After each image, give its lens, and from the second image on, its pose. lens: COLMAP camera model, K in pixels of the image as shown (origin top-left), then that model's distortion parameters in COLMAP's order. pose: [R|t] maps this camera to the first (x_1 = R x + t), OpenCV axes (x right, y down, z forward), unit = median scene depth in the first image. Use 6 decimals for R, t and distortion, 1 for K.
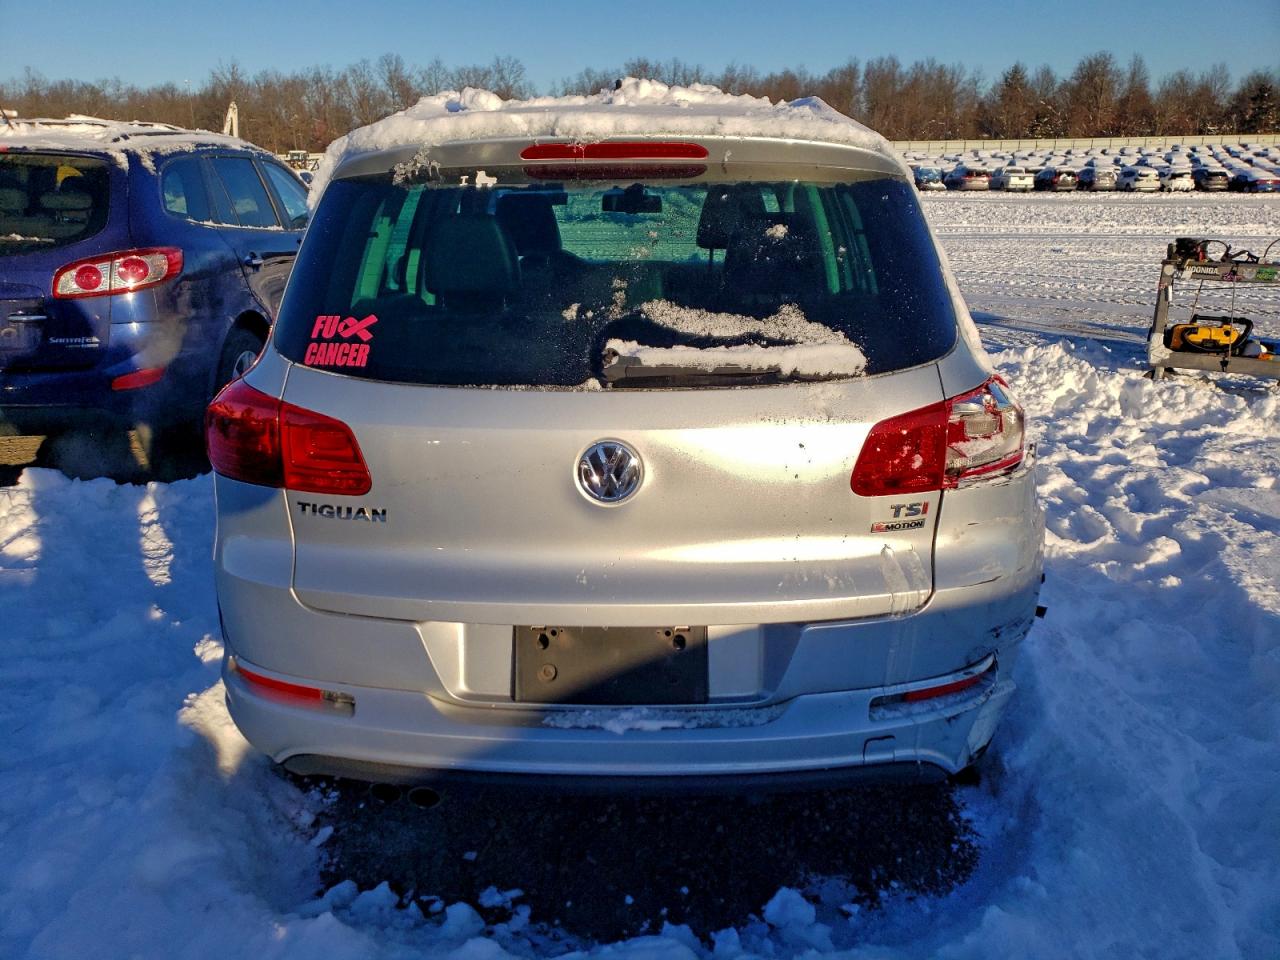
lens RADIAL K [[984.3, 0, 641.0], [0, 984.3, 489.2], [0, 0, 1]] dist [0.024867, -0.000328]
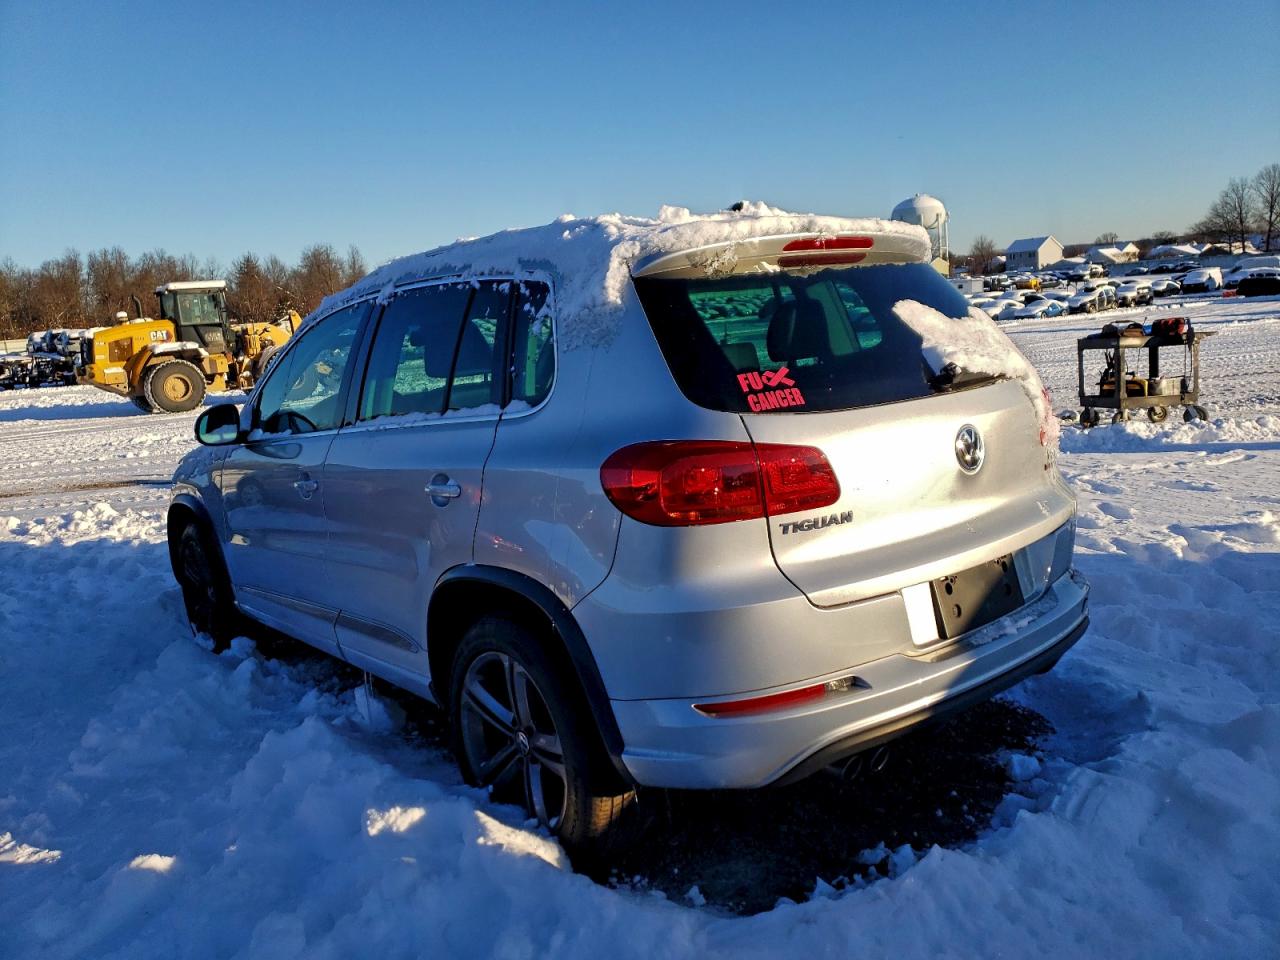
lens RADIAL K [[984.3, 0, 639.3], [0, 984.3, 471.3], [0, 0, 1]] dist [0.024867, -0.000328]
pose [[0.757144, -0.157925, 0.633871, -1.110794], [0.274640, 0.957370, -0.089529, 0.009327], [-0.592710, 0.241873, 0.768240, 0.173585]]
